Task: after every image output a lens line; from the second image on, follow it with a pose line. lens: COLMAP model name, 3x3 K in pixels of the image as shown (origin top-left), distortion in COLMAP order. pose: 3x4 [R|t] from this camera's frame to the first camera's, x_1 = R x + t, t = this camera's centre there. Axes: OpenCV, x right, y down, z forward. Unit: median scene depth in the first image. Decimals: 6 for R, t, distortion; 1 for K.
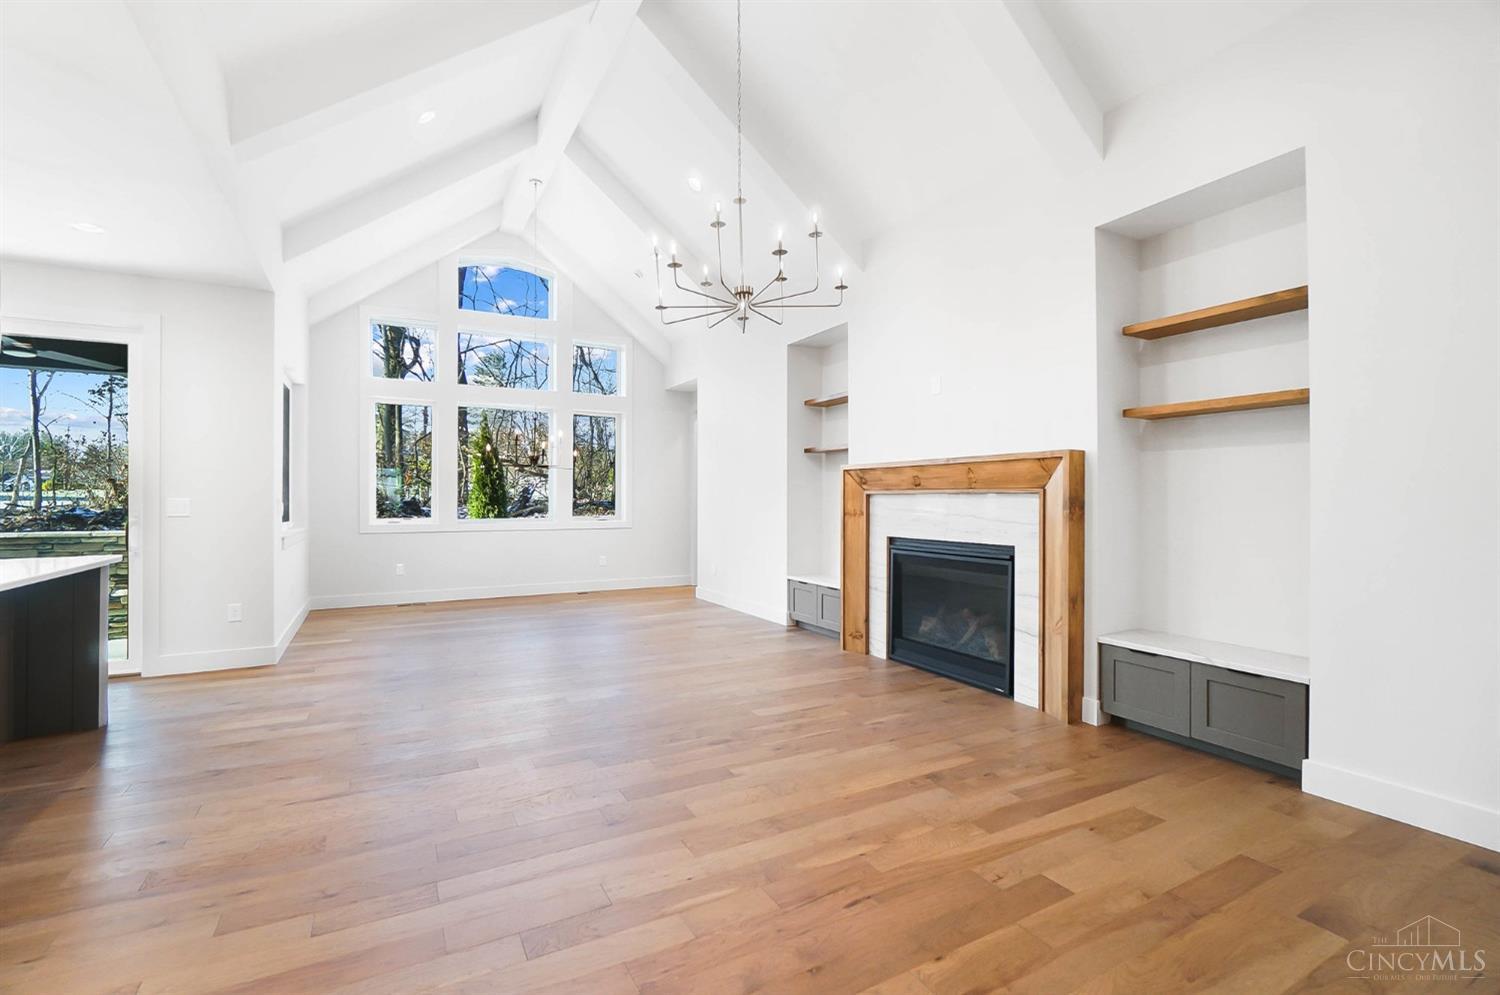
lens RADIAL K [[647.4, 0, 738.1], [0, 647.4, 499.9], [0, 0, 1]] dist [-0.004868, -0.001916]
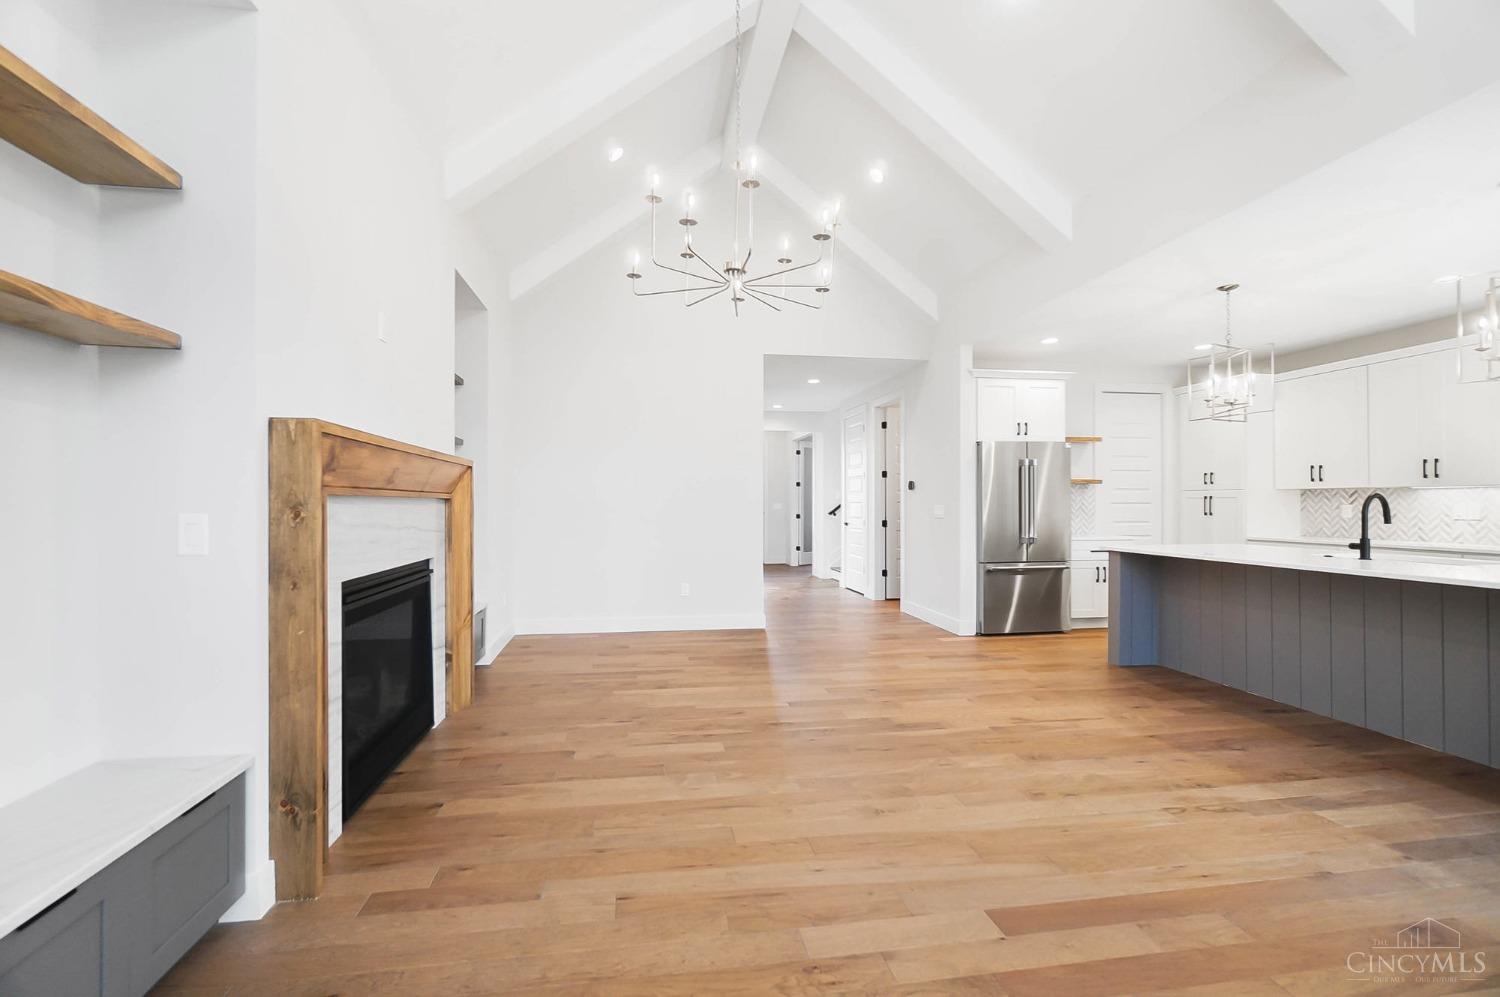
lens RADIAL K [[647.4, 0, 739.5], [0, 647.4, 499.1], [0, 0, 1]] dist [-0.004868, -0.001916]
pose [[-0.941650, 0.001809, 0.336588, -0.285792], [0.000271, 0.999989, -0.004617, -0.006482], [-0.336592, -0.004257, -0.941641, 1.766727]]
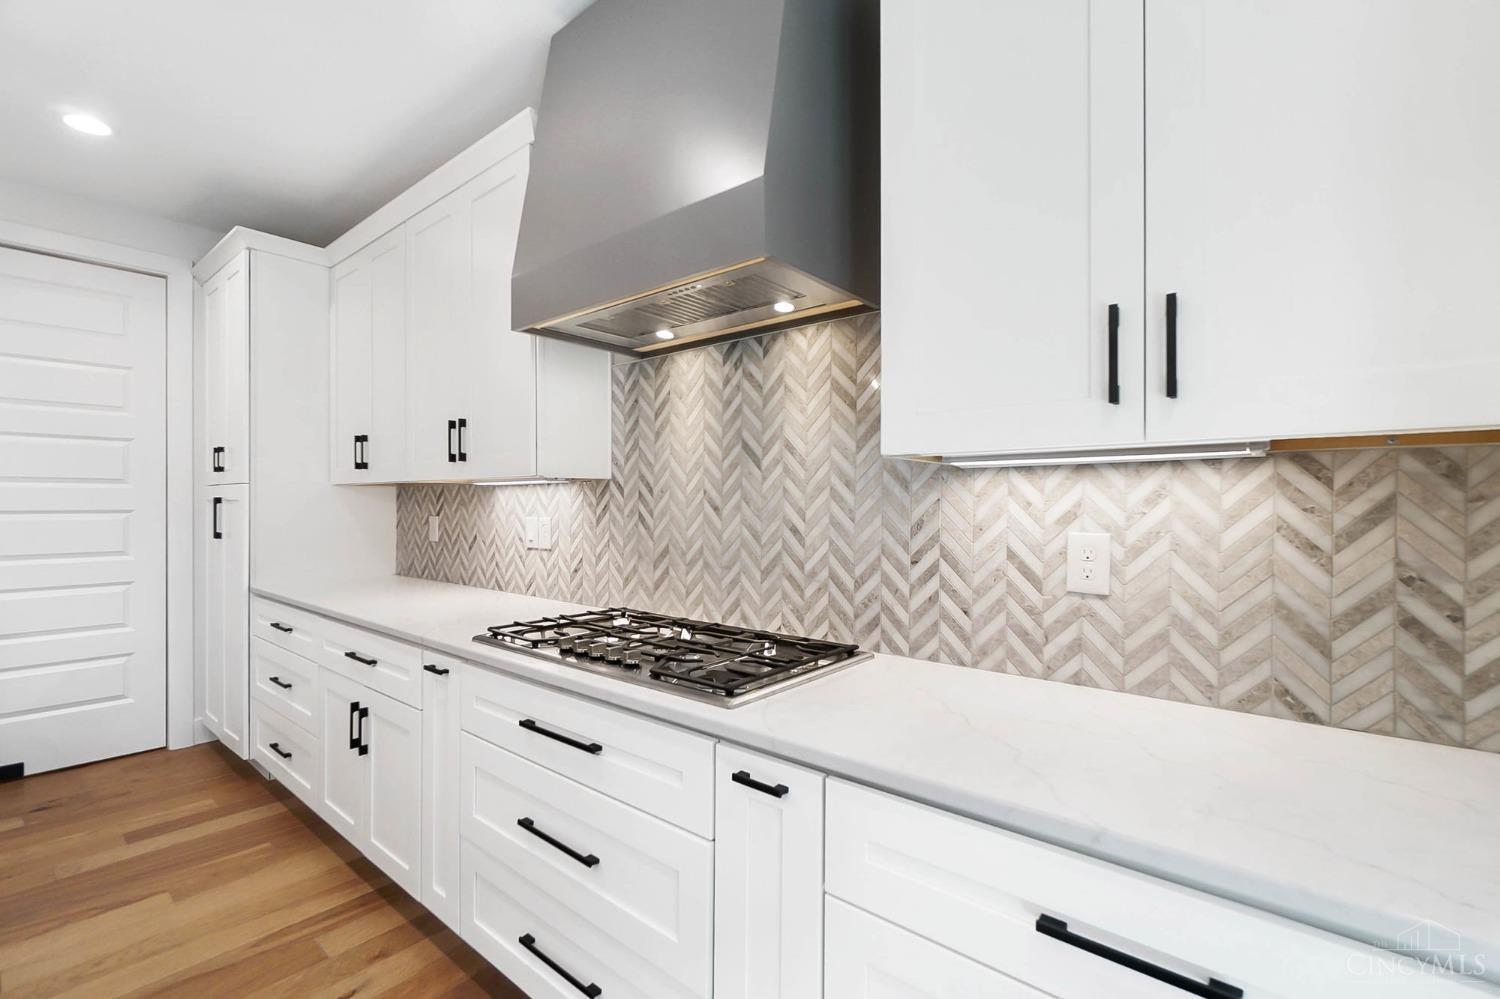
lens RADIAL K [[647.4, 0, 743.8], [0, 647.4, 506.5], [0, 0, 1]] dist [-0.004868, -0.001916]
pose [[-0.928418, -0.005288, -0.371501, -1.221942], [-0.006532, 0.999976, 0.002090, -0.016855], [0.371481, 0.004367, -0.928430, 0.694166]]
